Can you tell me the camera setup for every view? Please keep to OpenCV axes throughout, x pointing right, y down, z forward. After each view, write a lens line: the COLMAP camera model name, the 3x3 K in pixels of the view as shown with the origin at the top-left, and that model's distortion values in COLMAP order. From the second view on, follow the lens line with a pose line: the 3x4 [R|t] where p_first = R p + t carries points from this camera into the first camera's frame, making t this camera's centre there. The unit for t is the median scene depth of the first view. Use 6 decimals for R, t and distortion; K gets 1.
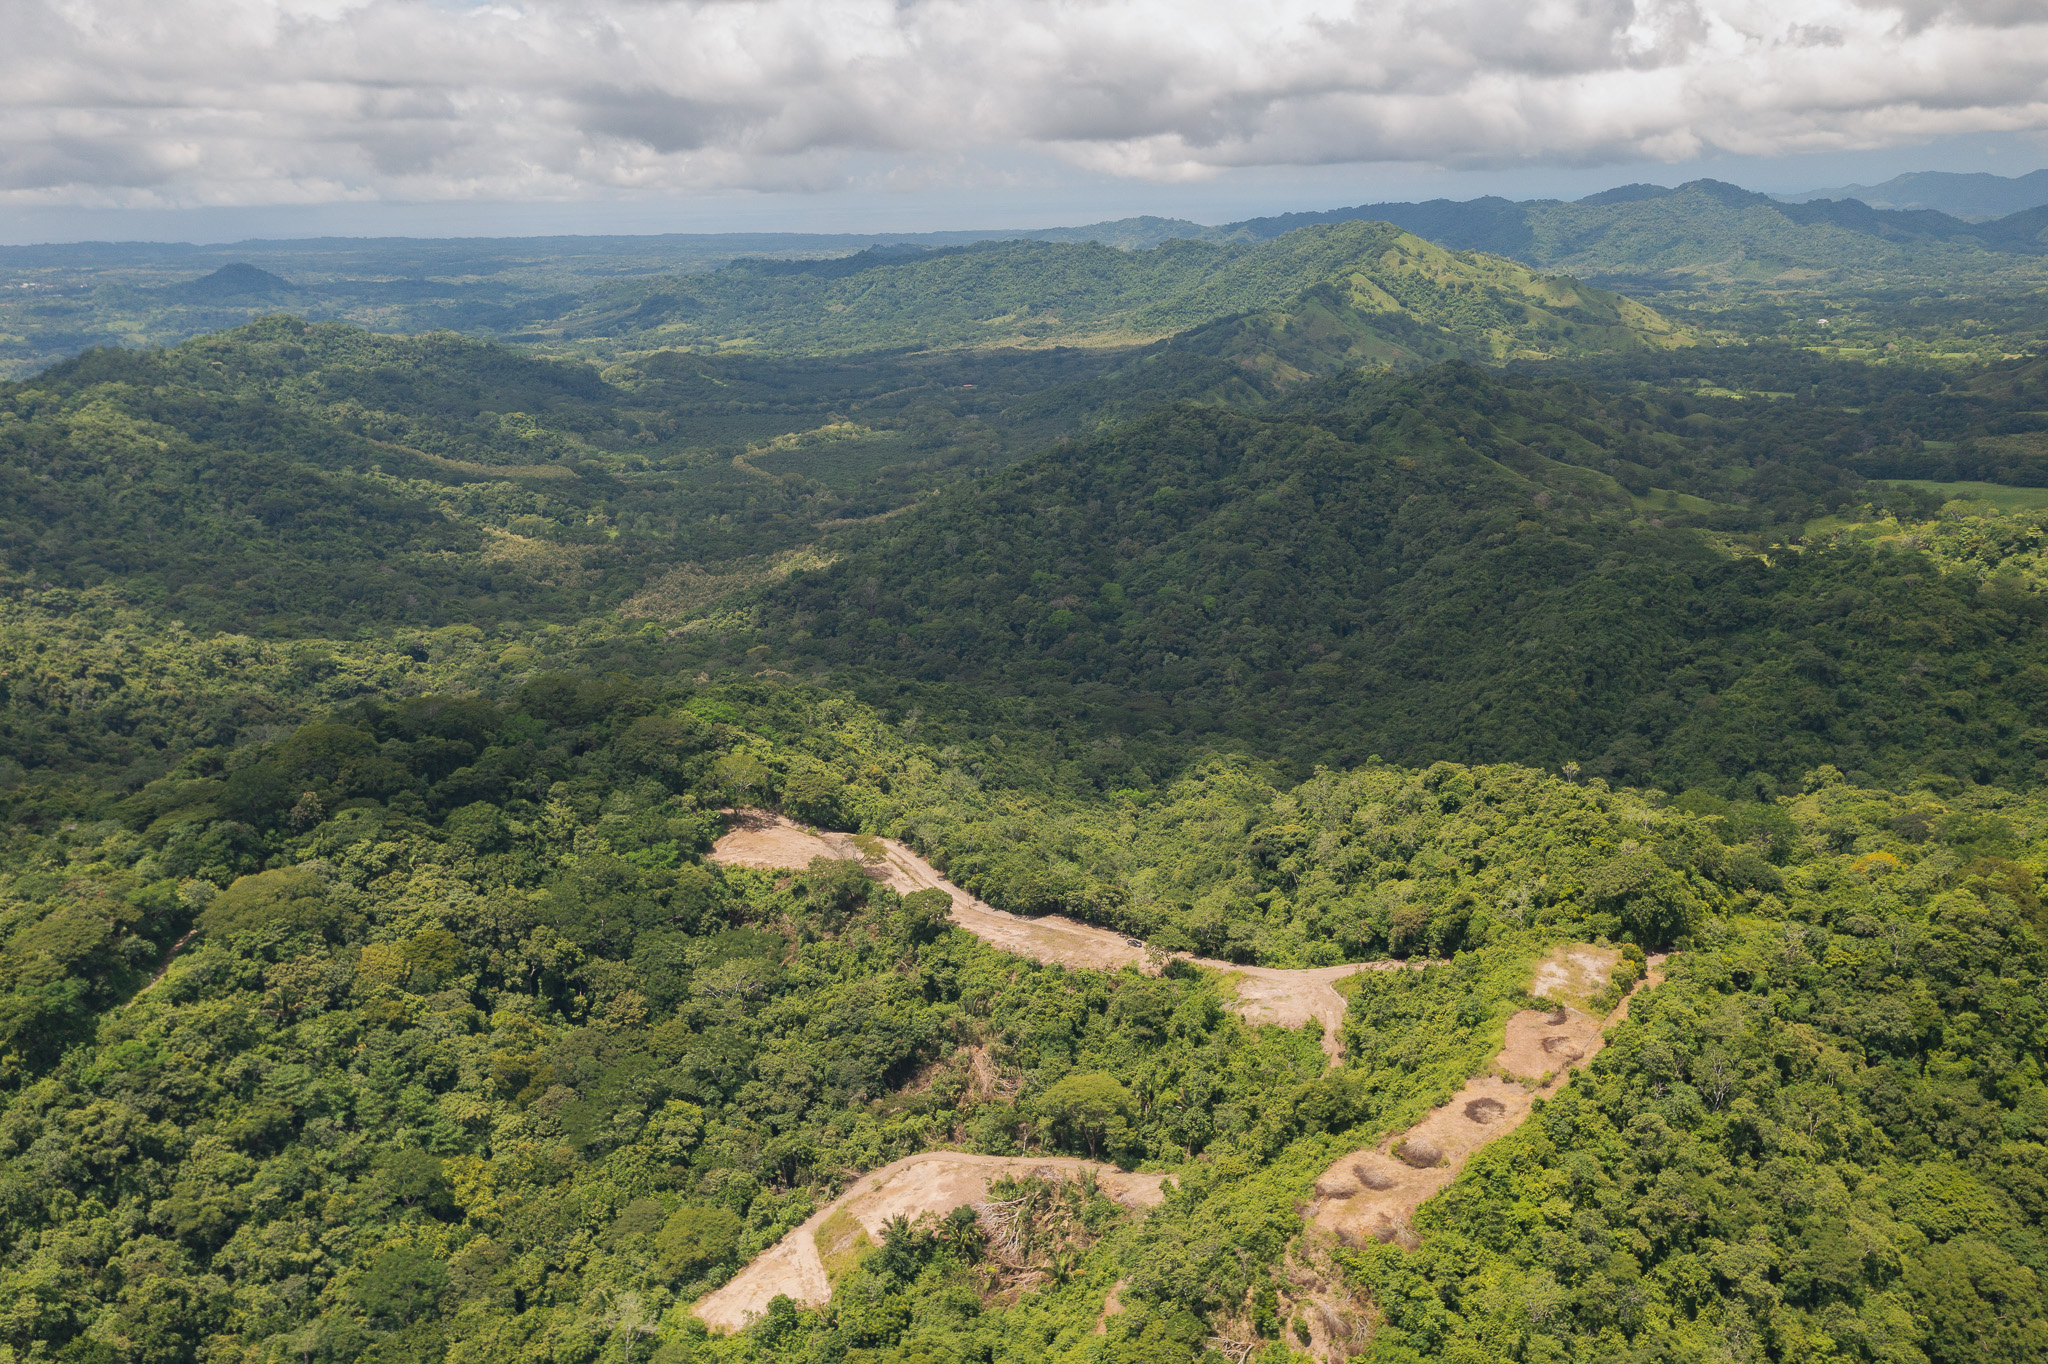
lens RADIAL K [[1635.5, 0, 1027.0], [0, 1635.5, 677.7], [0, 0, 1]] dist [0.019492, 0.012470]
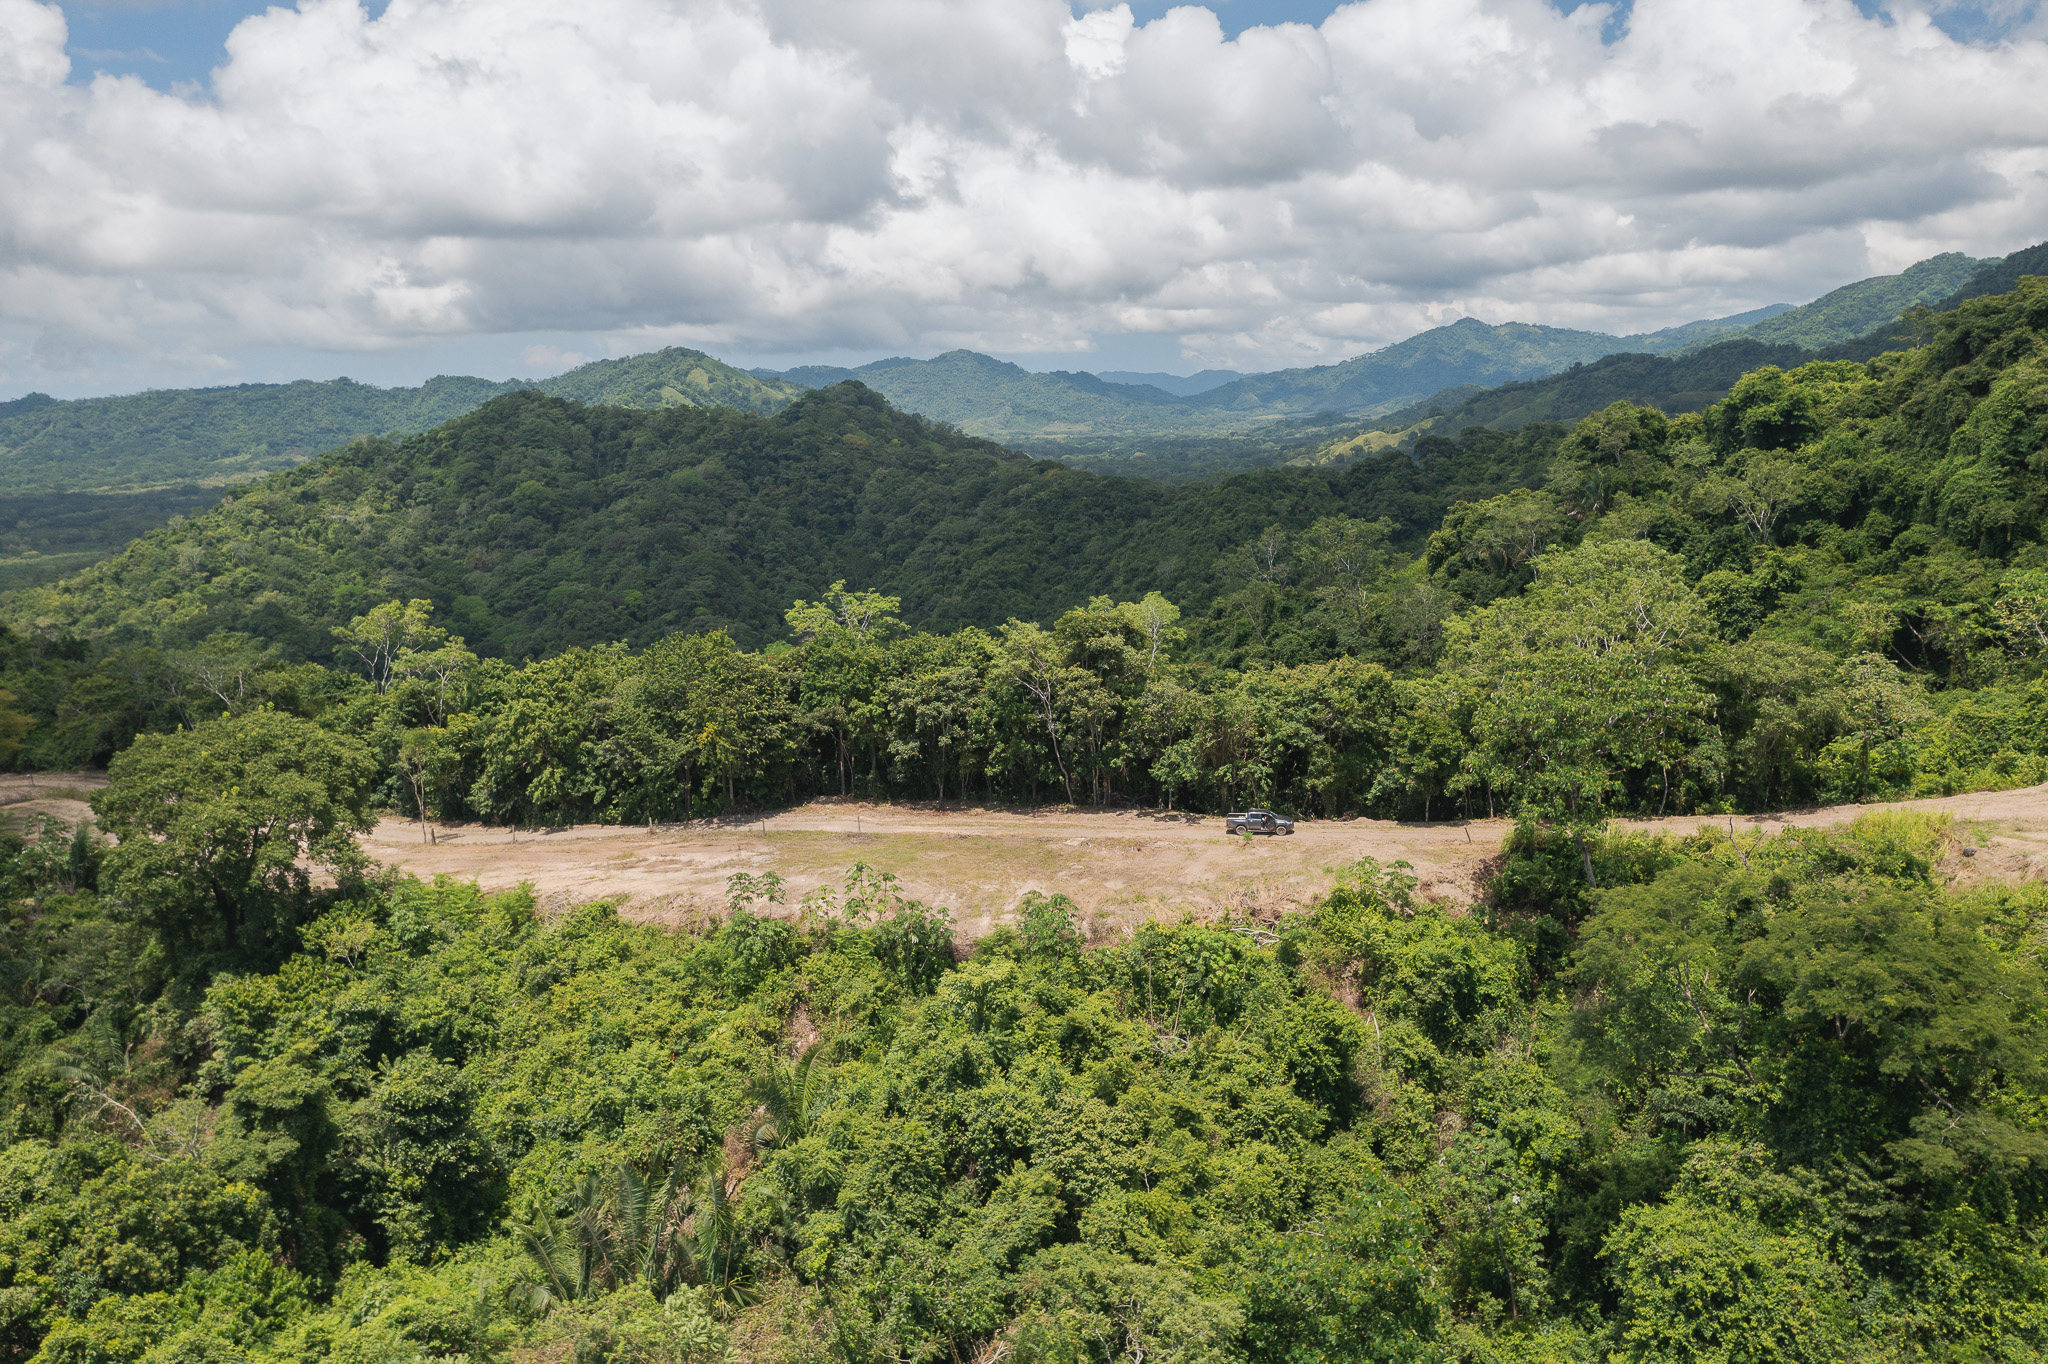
lens RADIAL K [[1635.5, 0, 1027.0], [0, 1635.5, 677.7], [0, 0, 1]] dist [0.019492, 0.012470]
pose [[0.905834, -0.063181, 0.418894, -0.023765], [0.113341, 0.988913, -0.095938, 0.065006], [-0.408188, 0.134382, 0.902953, 0.324847]]
